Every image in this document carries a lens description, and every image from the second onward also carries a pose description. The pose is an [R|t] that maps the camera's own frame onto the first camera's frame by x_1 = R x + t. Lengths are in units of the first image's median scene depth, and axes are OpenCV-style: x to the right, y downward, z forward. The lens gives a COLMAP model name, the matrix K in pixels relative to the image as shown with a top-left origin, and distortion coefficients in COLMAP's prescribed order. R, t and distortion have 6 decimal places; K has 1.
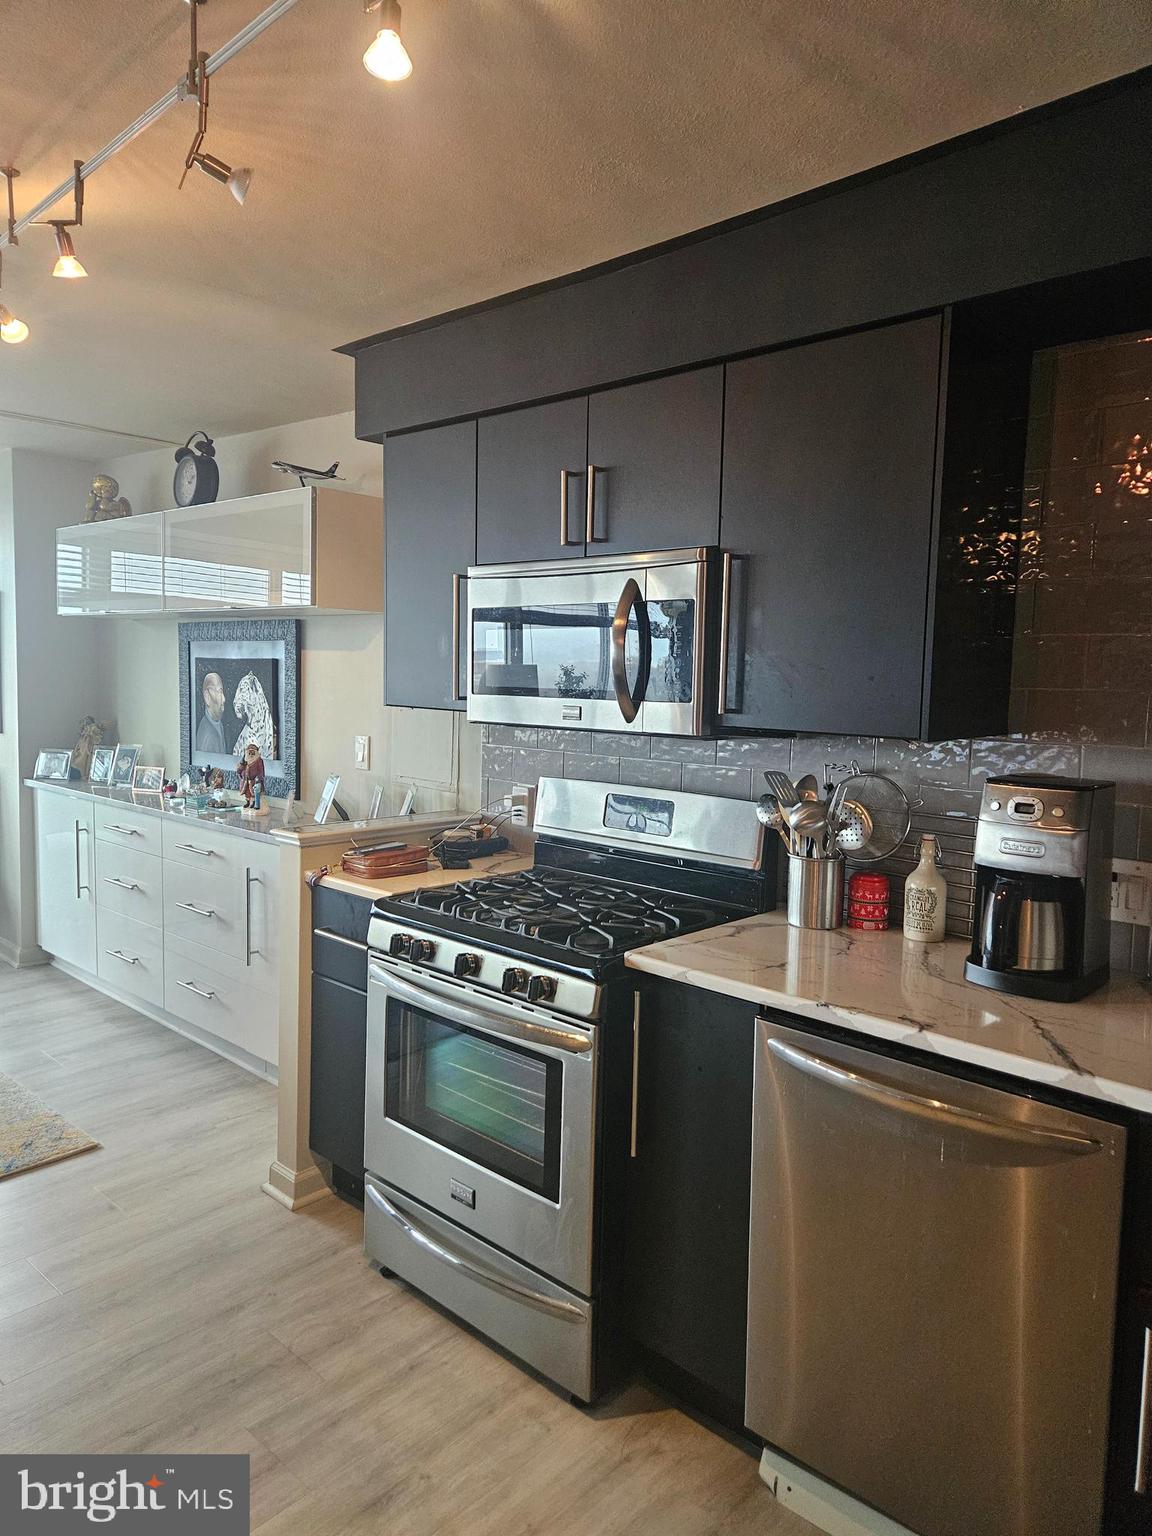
lens RADIAL K [[1019.0, 0, 573.0], [0, 1019.0, 765.6], [0, 0, 1]] dist [0.064014, -0.042034]
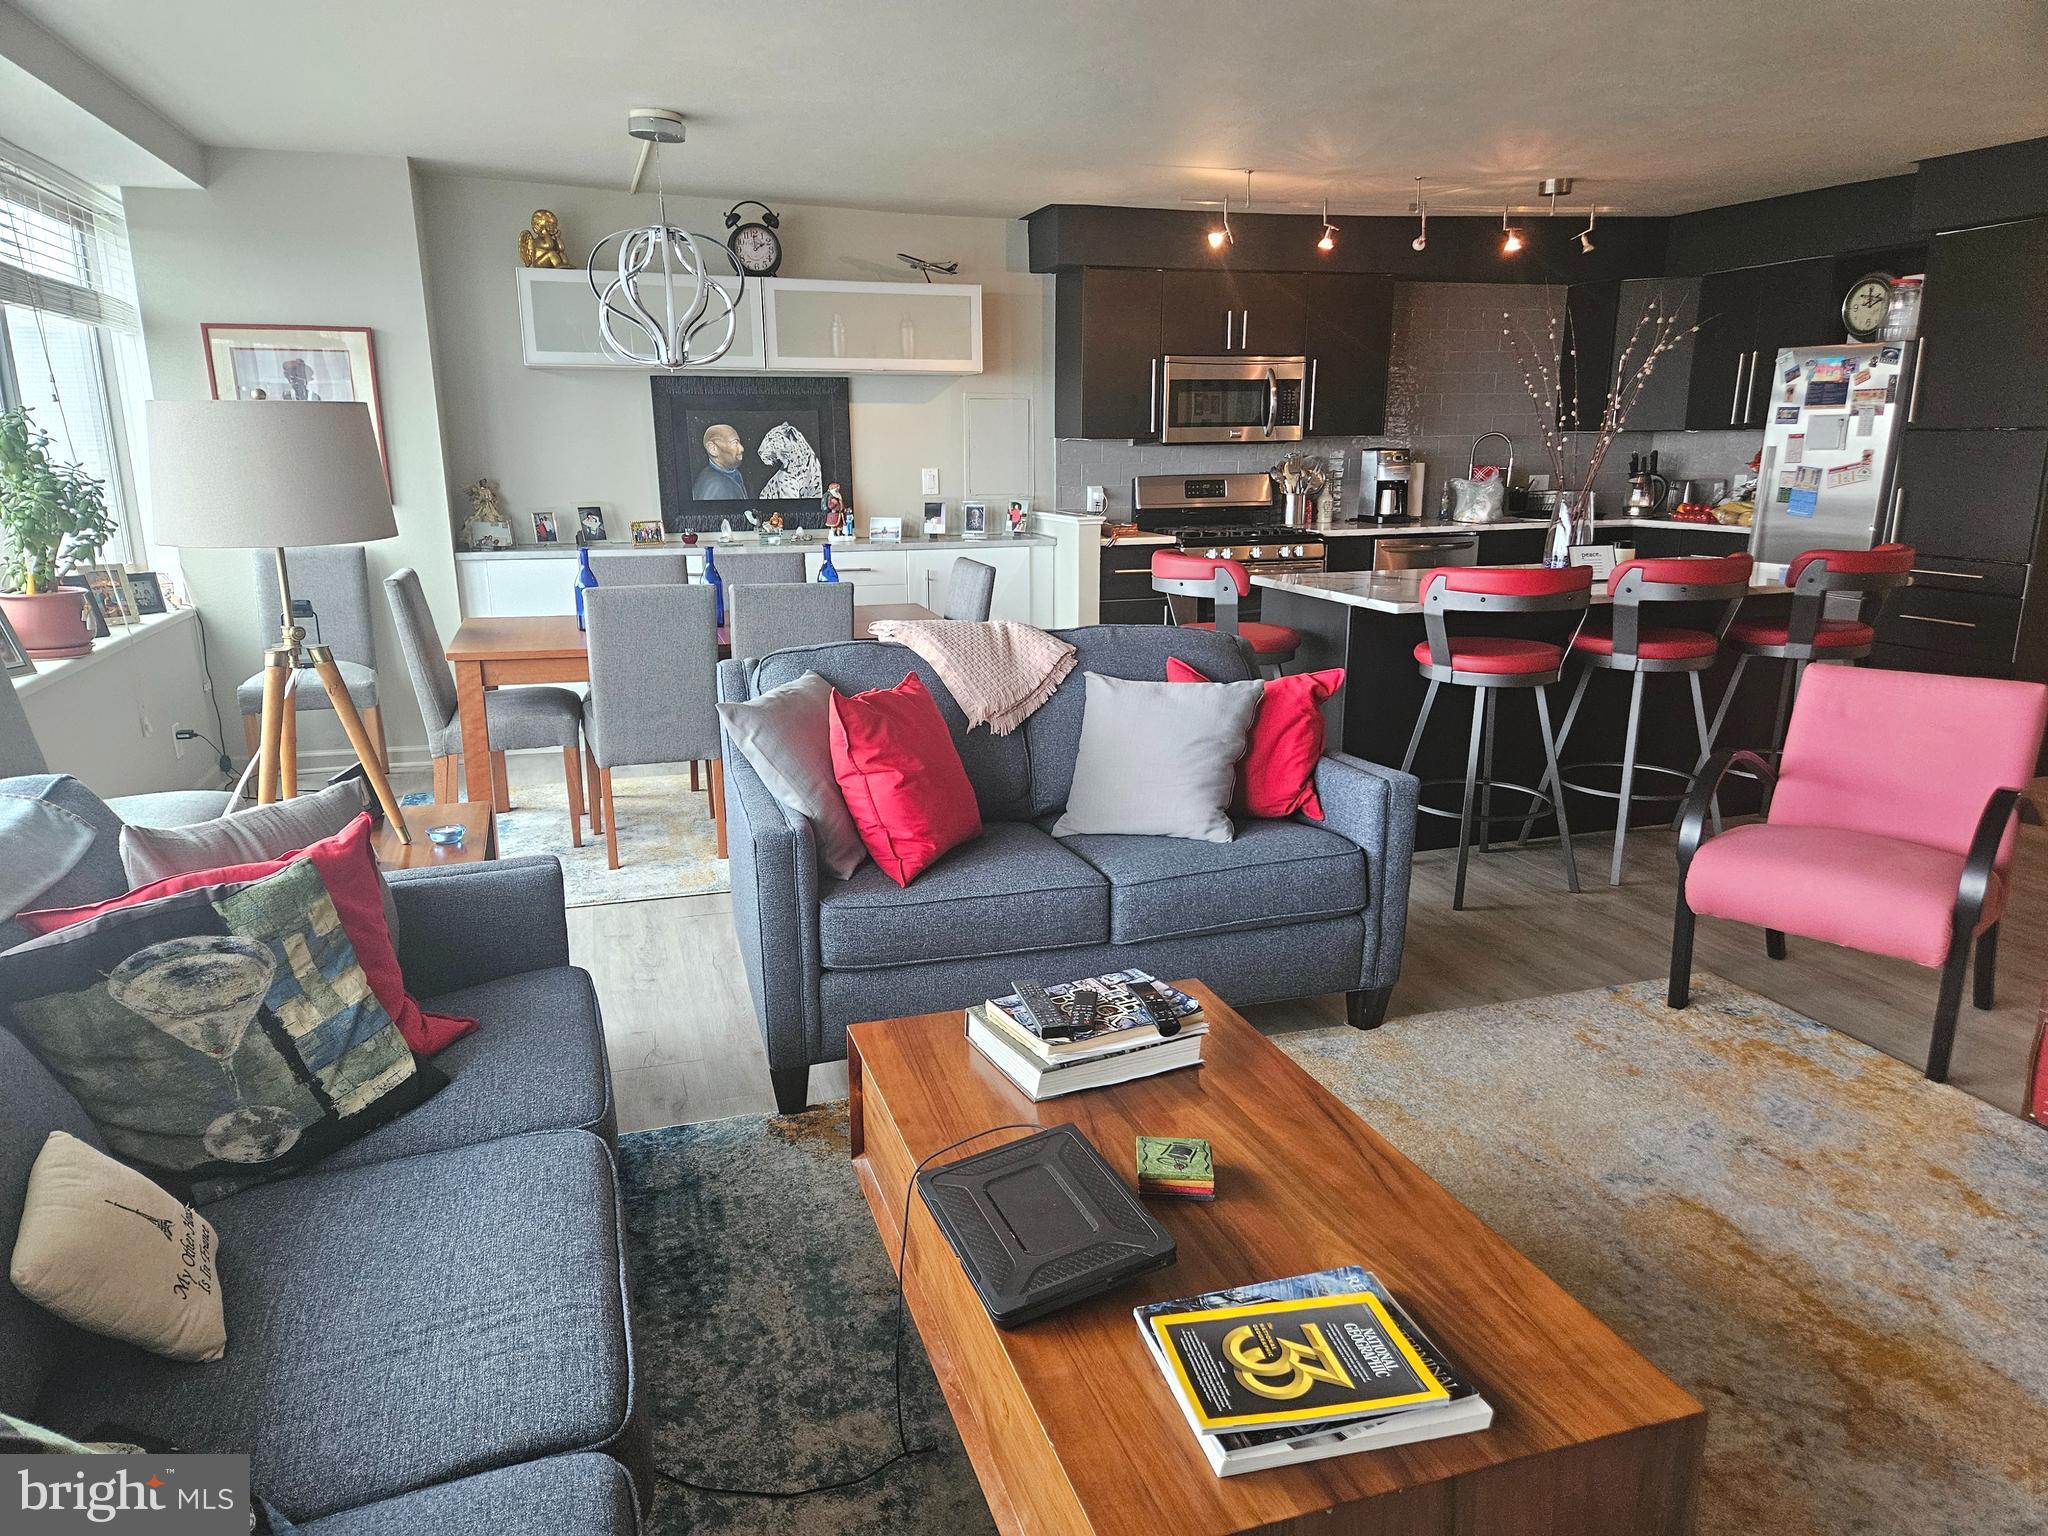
lens RADIAL K [[1358.7, 0, 1019.2], [0, 1358.7, 783.1], [0, 0, 1]] dist [0.064014, -0.042034]
pose [[0.495927, -0.222604, 0.839348, -1.559182], [0.109612, 0.974900, 0.193789, 0.036223], [-0.861419, -0.004103, 0.507879, -0.026288]]
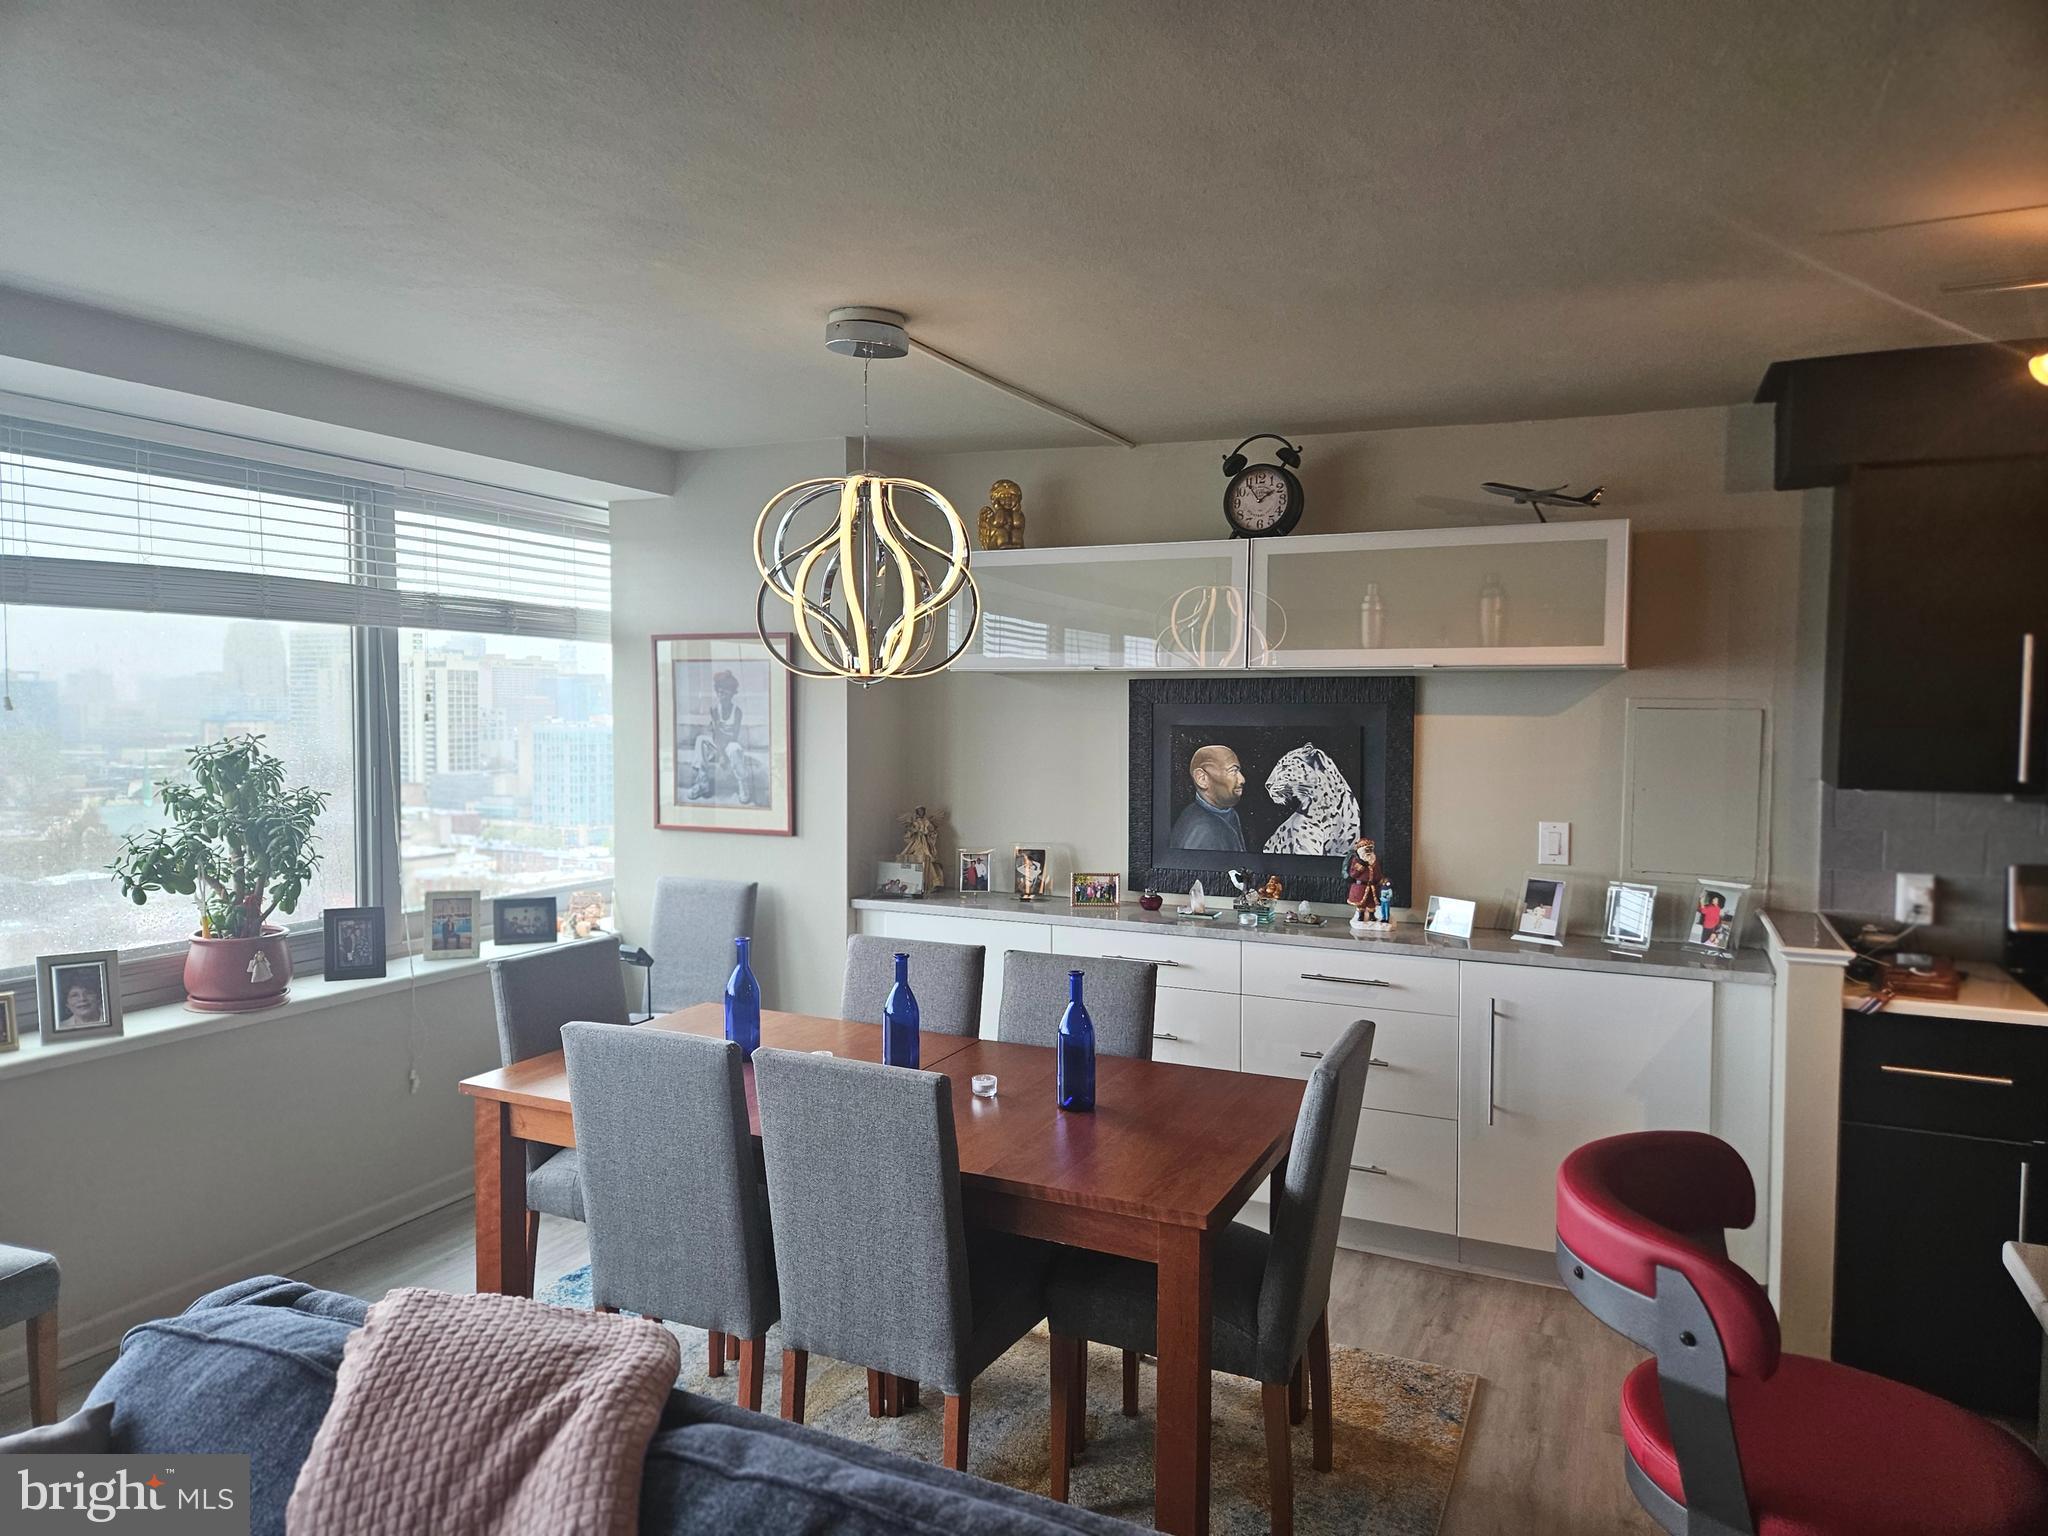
lens RADIAL K [[1358.7, 0, 1022.9], [0, 1358.7, 769.0], [0, 0, 1]] dist [0.064014, -0.042034]
pose [[0.957474, -0.014972, 0.288130, -0.803665], [0.034338, 0.997468, -0.062276, -0.015470], [-0.286468, 0.069521, 0.955564, 0.078948]]
